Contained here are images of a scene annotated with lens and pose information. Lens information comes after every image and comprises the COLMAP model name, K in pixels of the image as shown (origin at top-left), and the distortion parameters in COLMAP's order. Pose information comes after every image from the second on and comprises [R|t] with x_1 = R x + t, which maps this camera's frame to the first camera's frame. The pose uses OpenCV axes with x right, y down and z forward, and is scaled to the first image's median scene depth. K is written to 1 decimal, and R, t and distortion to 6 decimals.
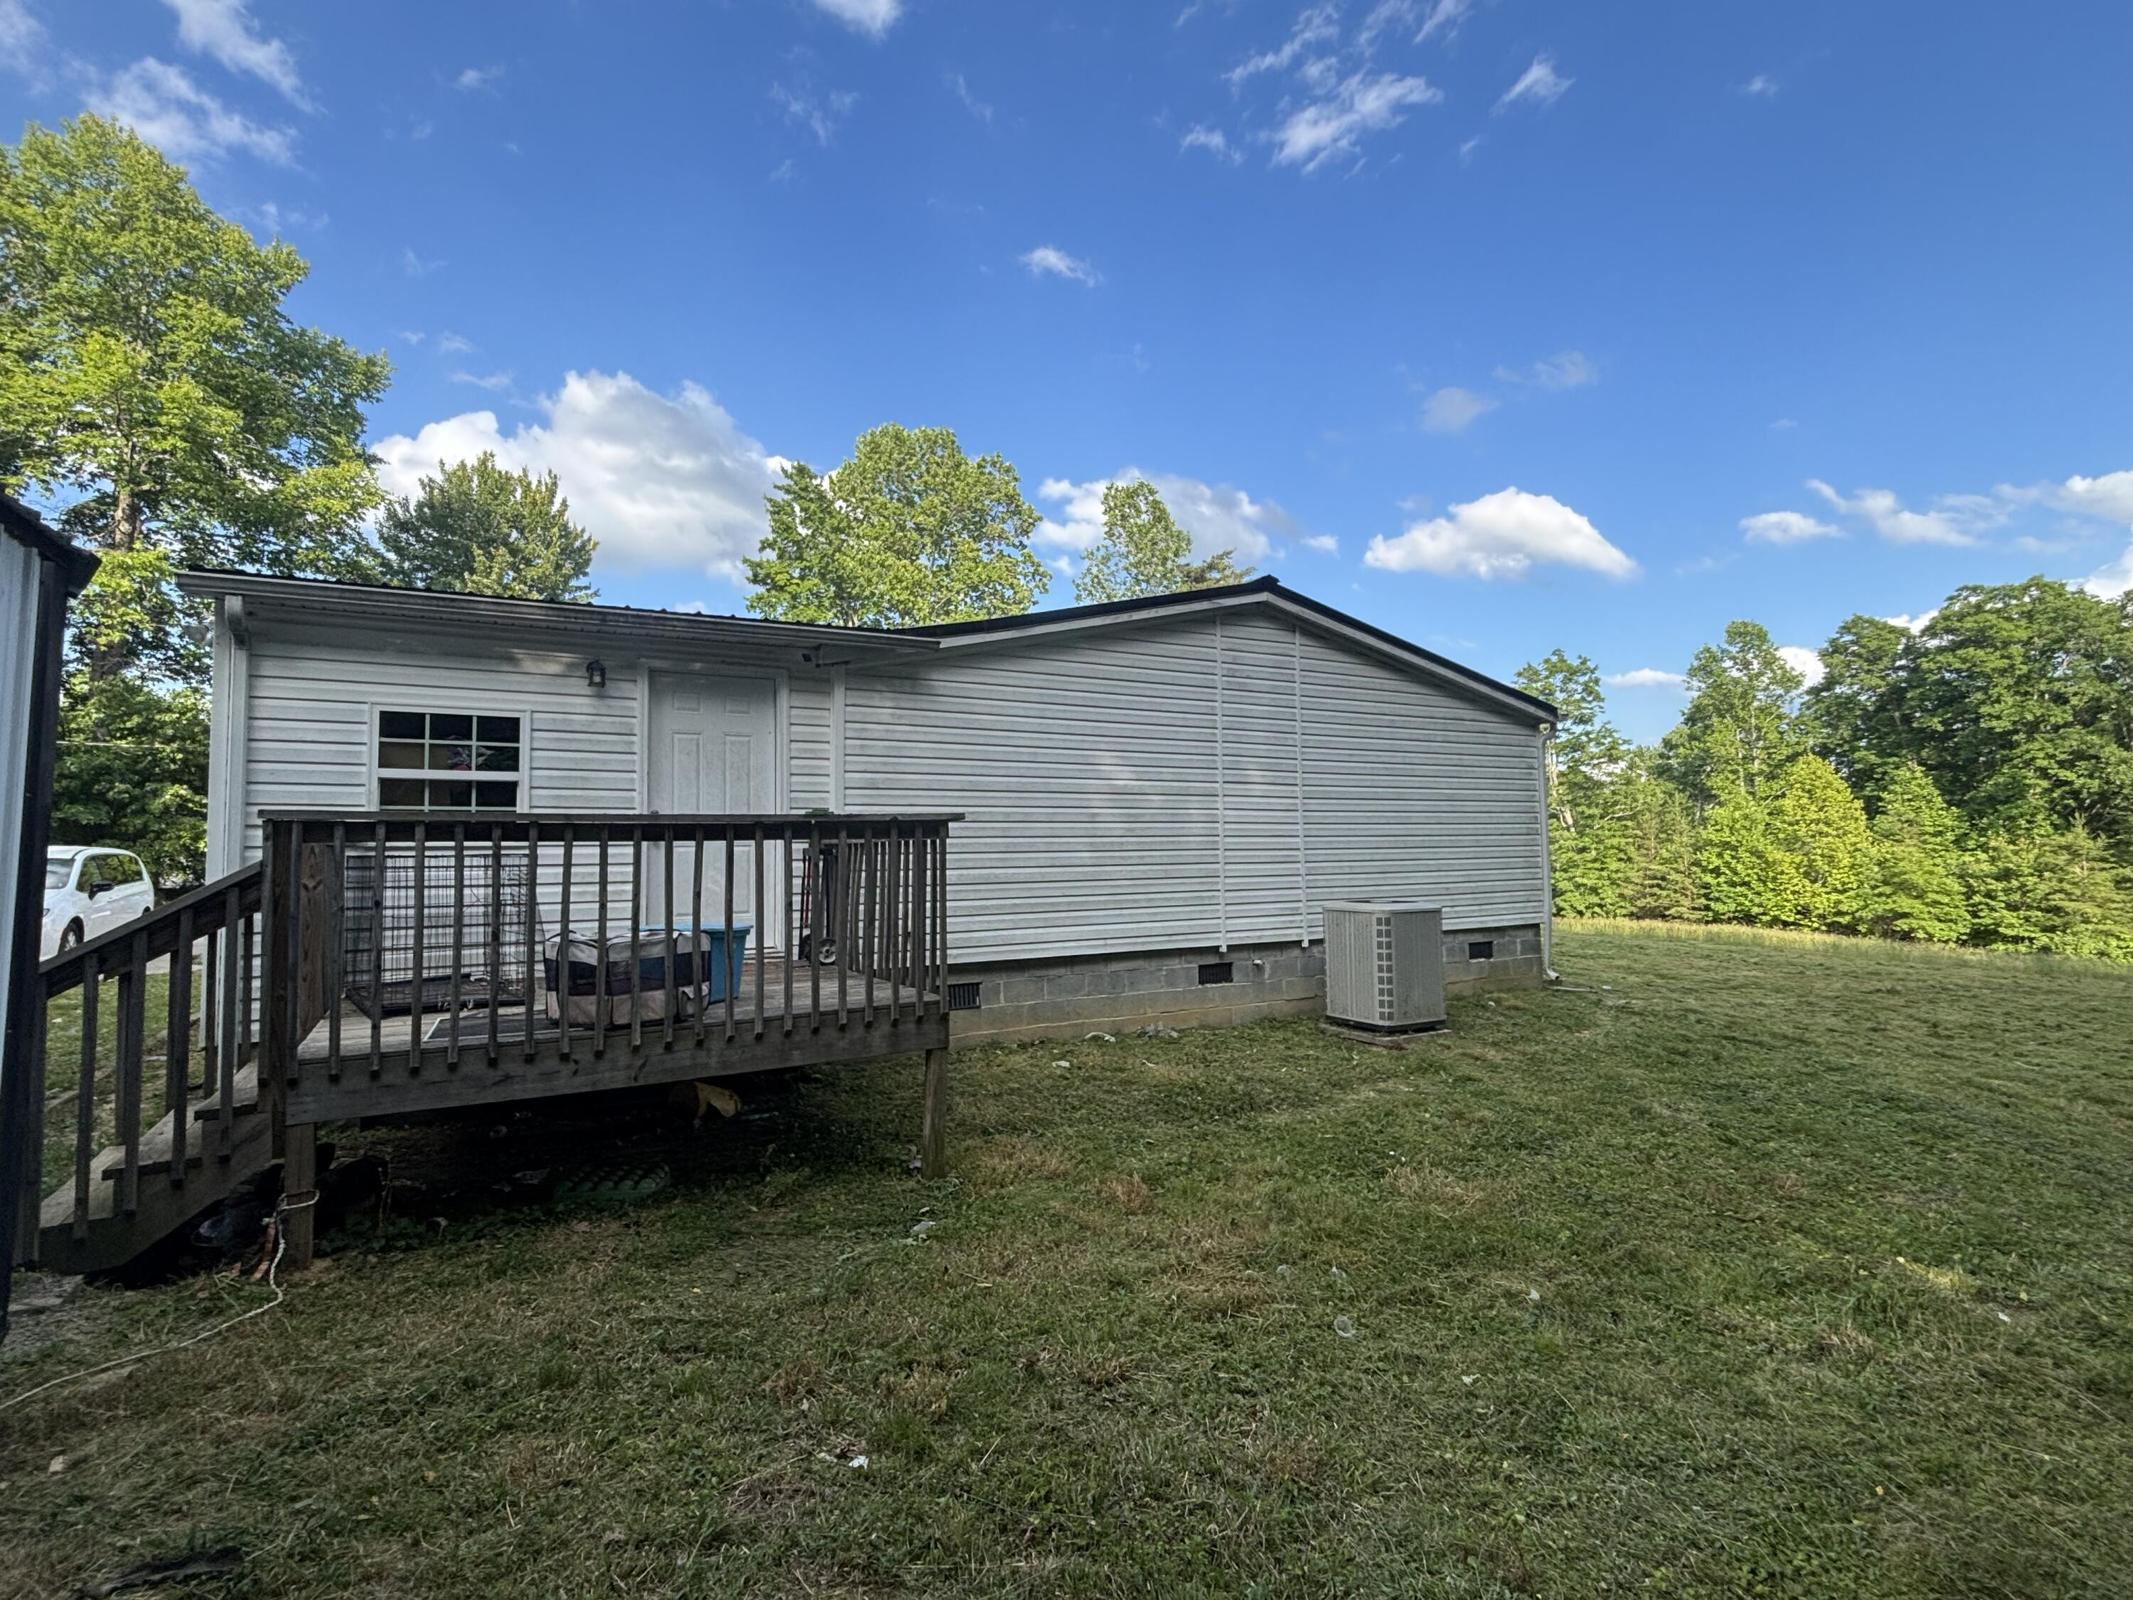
lens RADIAL K [[1076.3, 0, 1066.5], [0, 1076.3, 800.0], [0, 0, 1]] dist [0.000445, 0.008646]
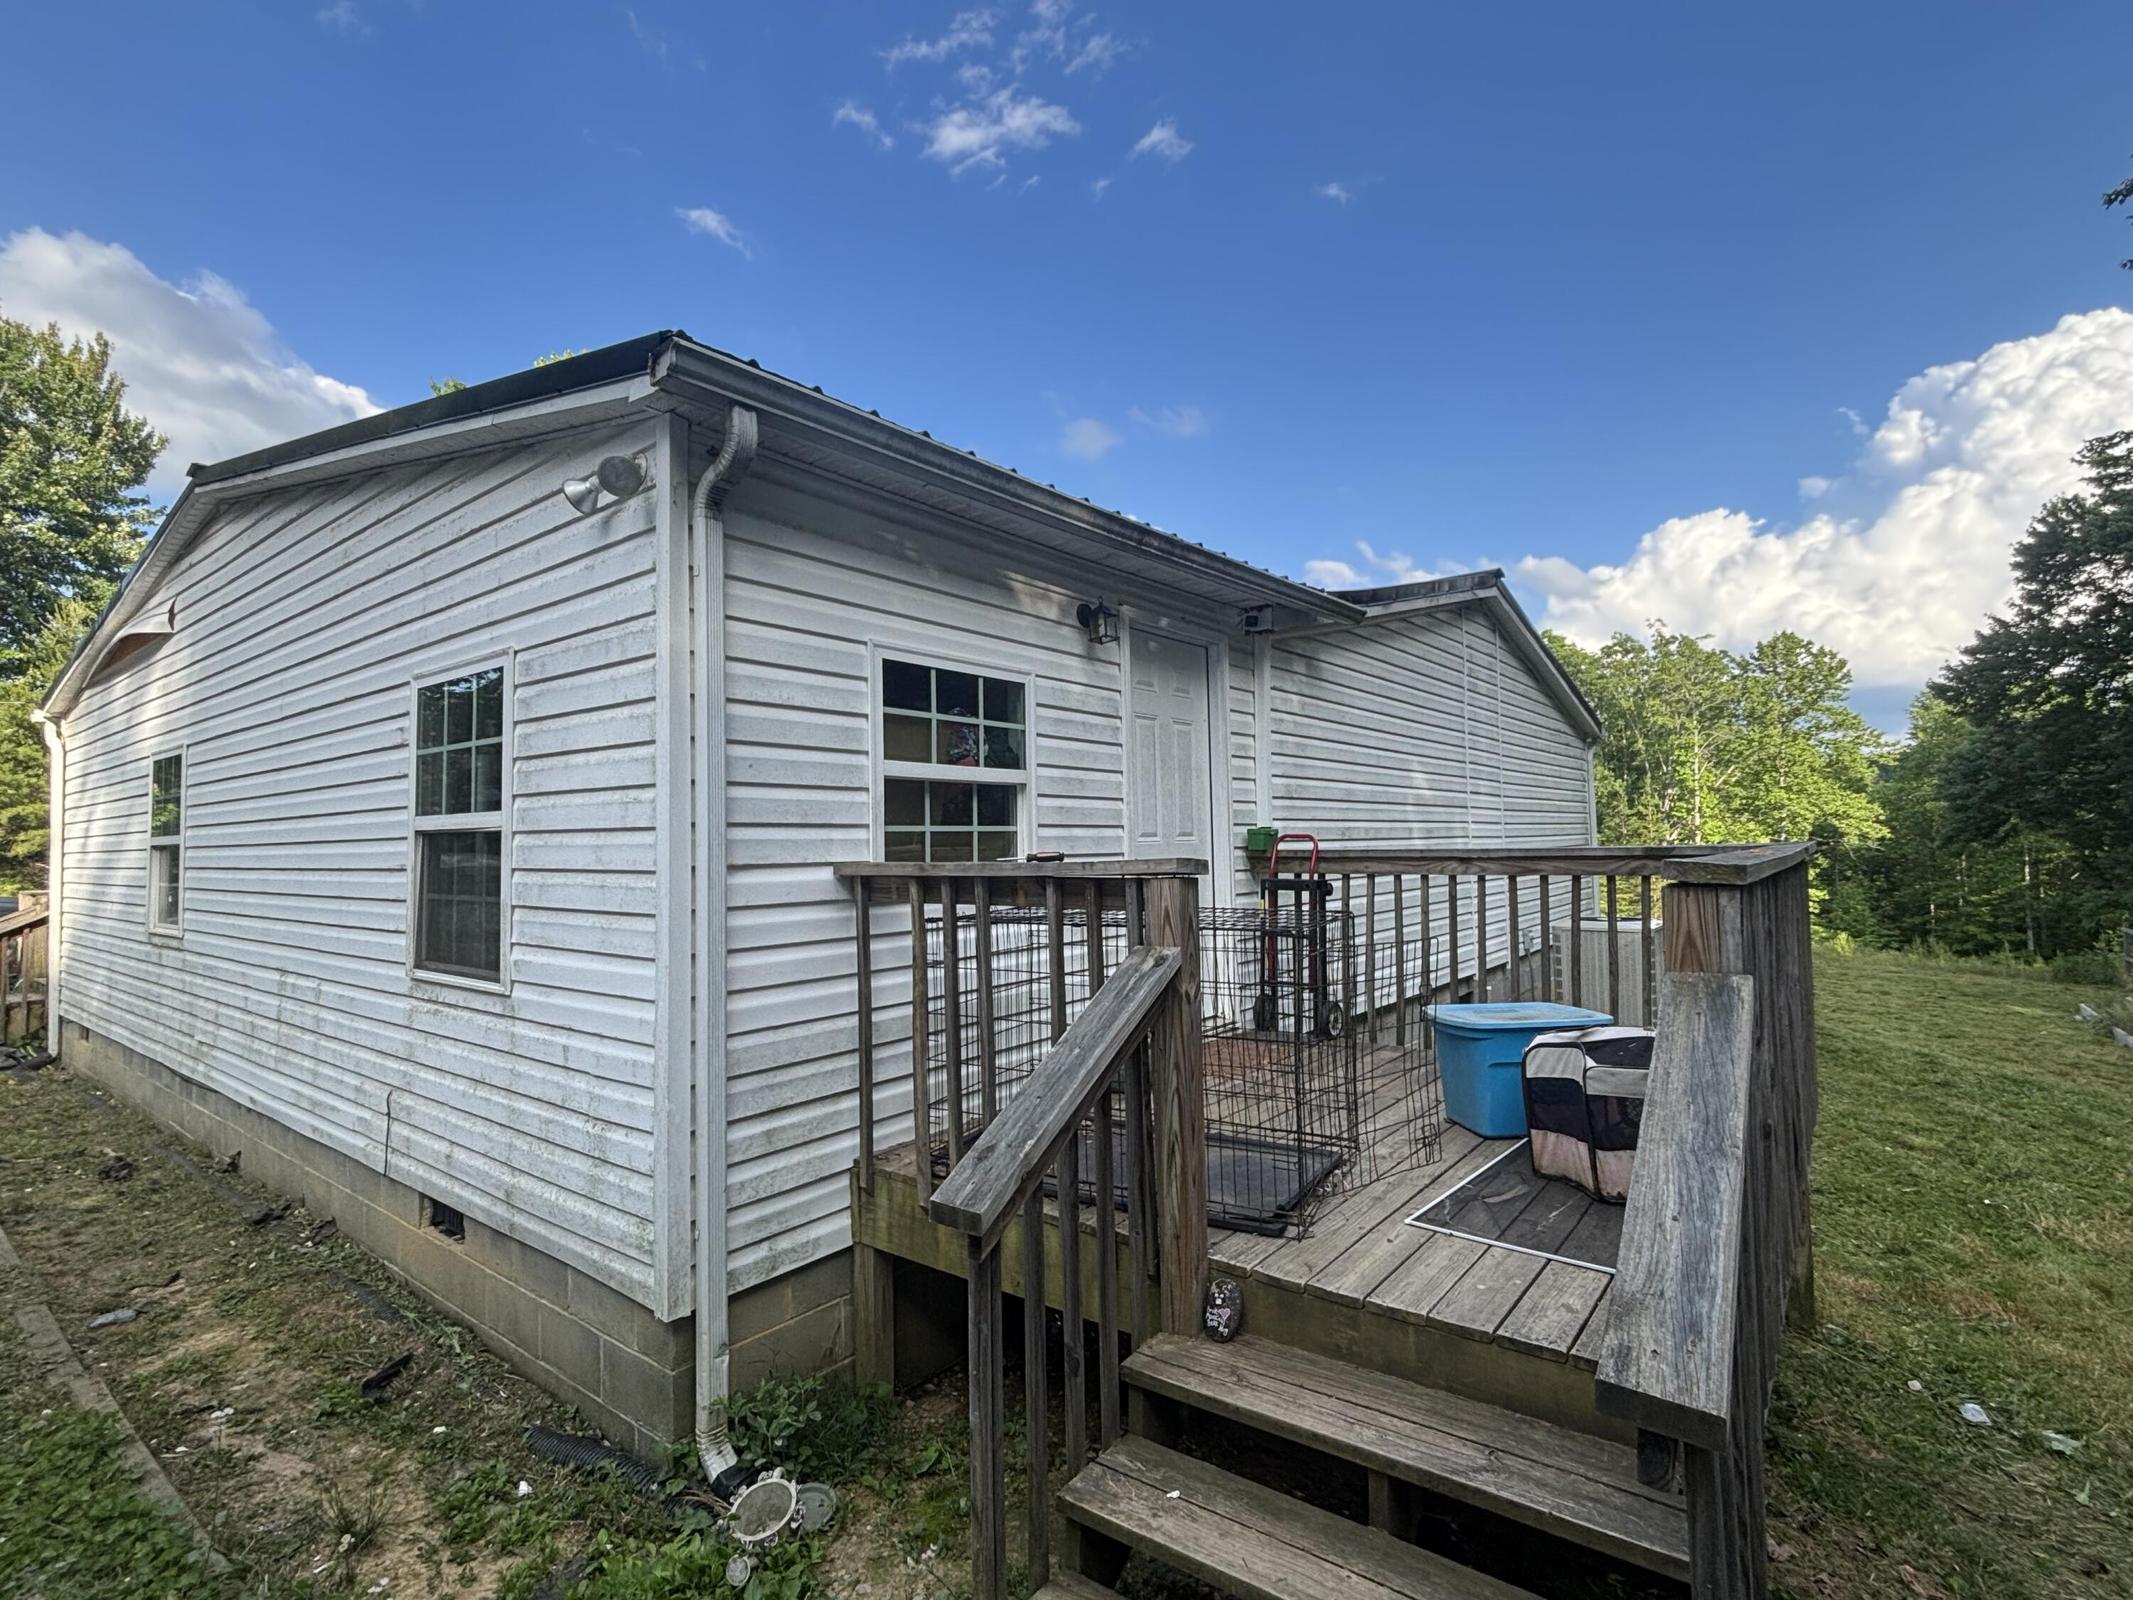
lens RADIAL K [[1076.3, 0, 1066.5], [0, 1076.3, 800.0], [0, 0, 1]] dist [0.000445, 0.008646]
pose [[0.927676, 0.012915, 0.373162, -0.136697], [-0.013765, 0.999905, -0.000385, -0.001692], [-0.373131, -0.004779, 0.927766, 0.078514]]
